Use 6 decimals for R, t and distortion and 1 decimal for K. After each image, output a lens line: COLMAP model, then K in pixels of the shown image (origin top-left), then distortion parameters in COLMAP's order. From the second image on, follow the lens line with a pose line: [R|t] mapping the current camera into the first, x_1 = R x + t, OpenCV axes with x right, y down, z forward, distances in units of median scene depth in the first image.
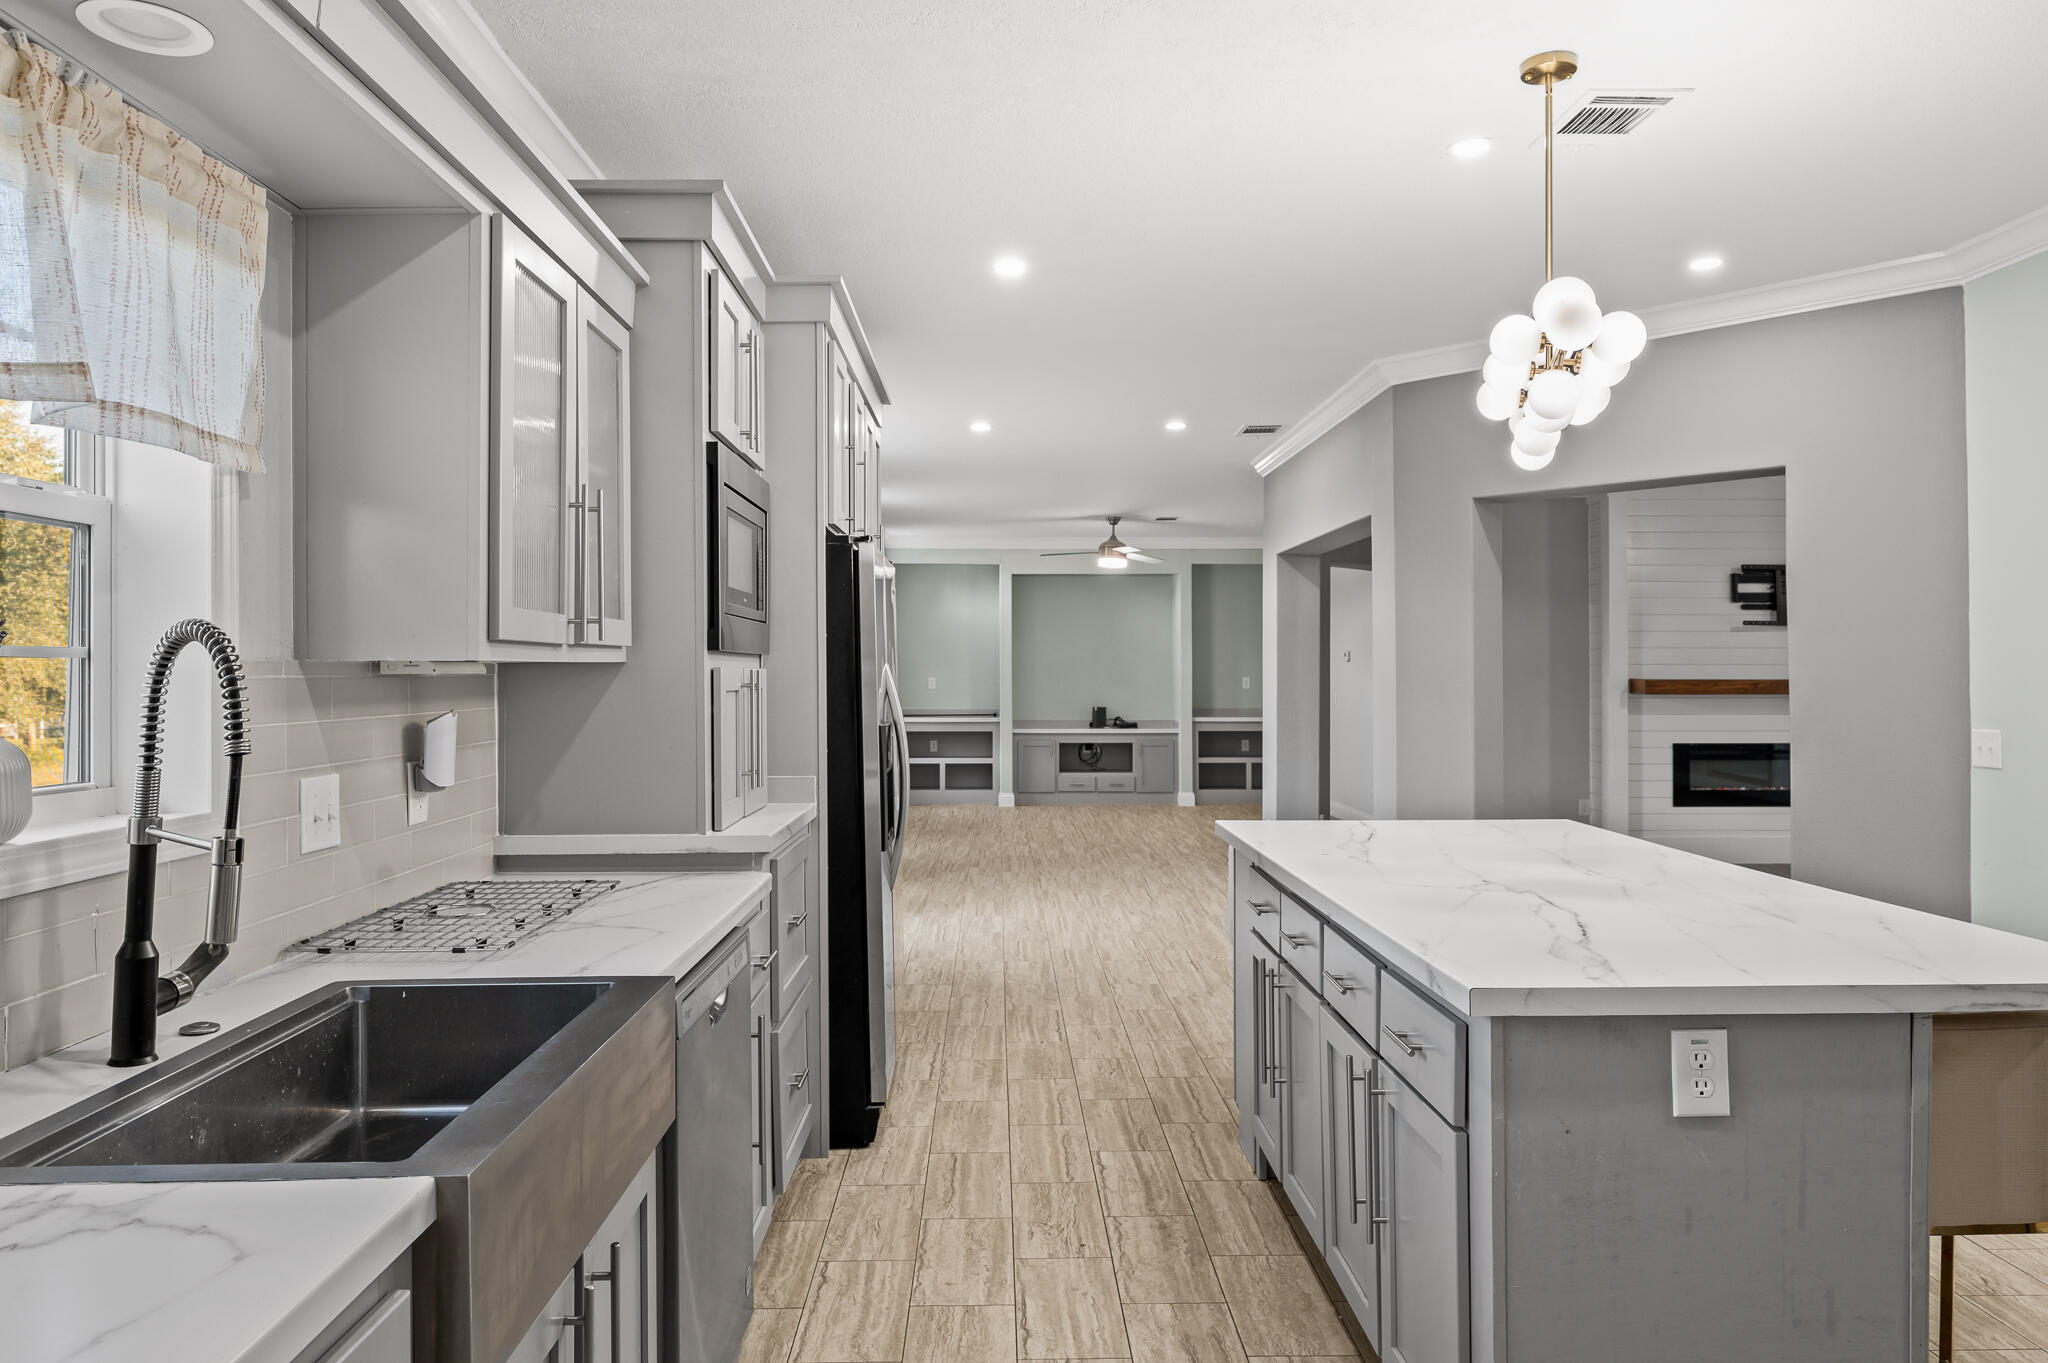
lens RADIAL K [[1285.5, 0, 1024.0], [0, 1285.5, 681.5], [0, 0, 1]] dist [-0.039654, 0.000098]
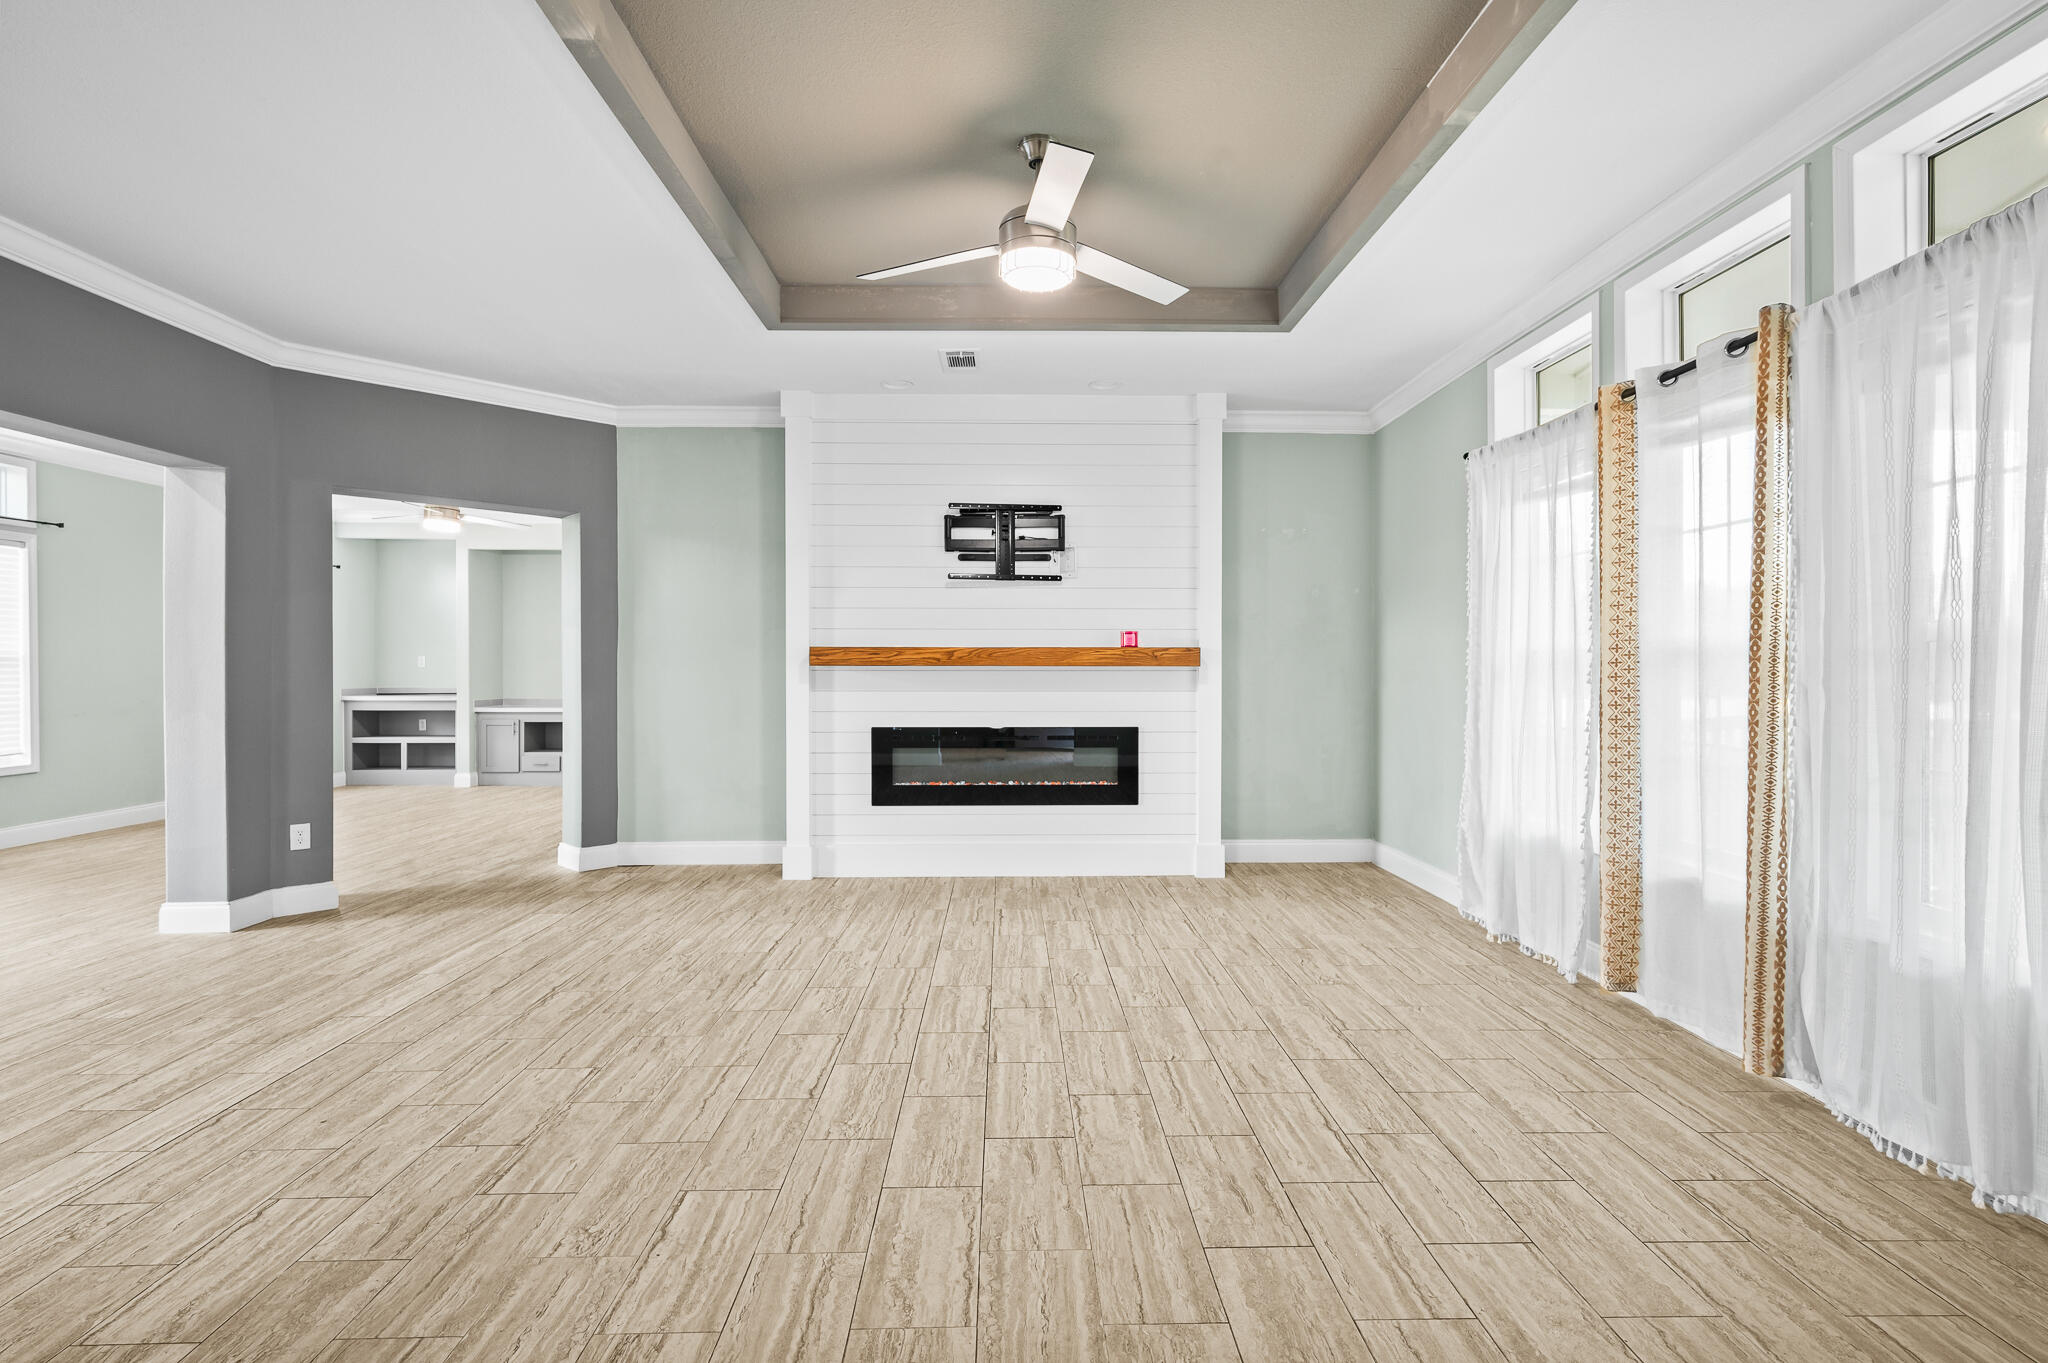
lens RADIAL K [[970.1, 0, 1014.1], [0, 970.1, 671.0], [0, 0, 1]] dist [0.029601, 0.000028]
pose [[0.999822, 0.002150, -0.018728, 0.415861], [-0.002180, 0.999996, -0.001570, 0.009409], [0.018724, 0.001611, 0.999823, 0.262675]]
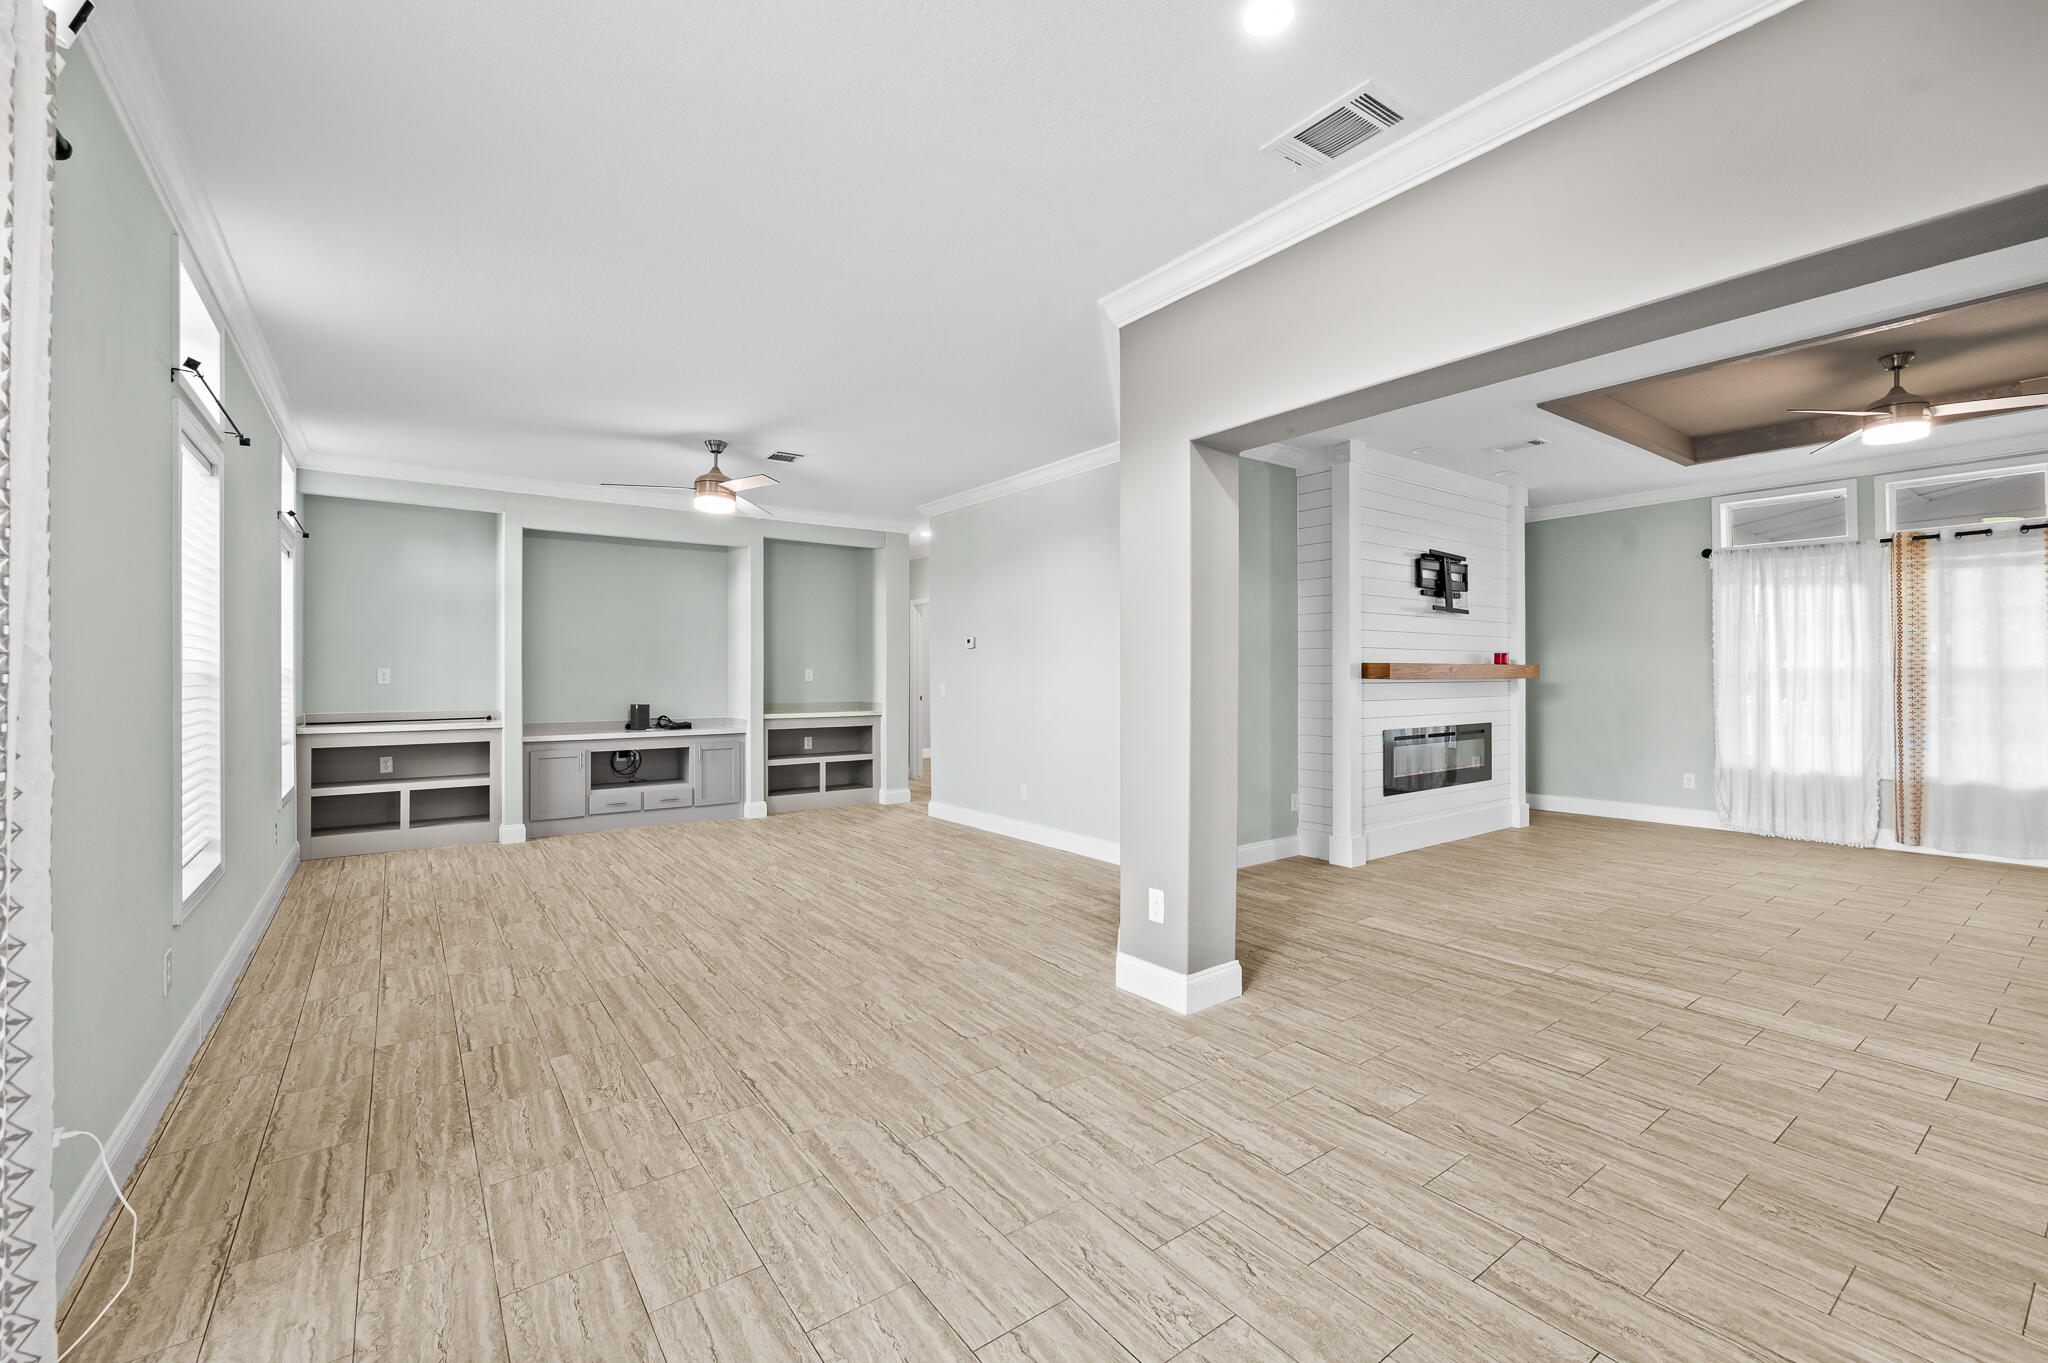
lens RADIAL K [[850.3, 0, 1024.0], [0, 850.3, 681.5], [0, 0, 1]] dist [-0.001111, -0.000279]
pose [[0.812844, -0.004743, 0.582462, -0.058841], [0.006208, 0.999981, -0.000521, 0.007175], [-0.582448, 0.004039, 0.812858, 0.432455]]
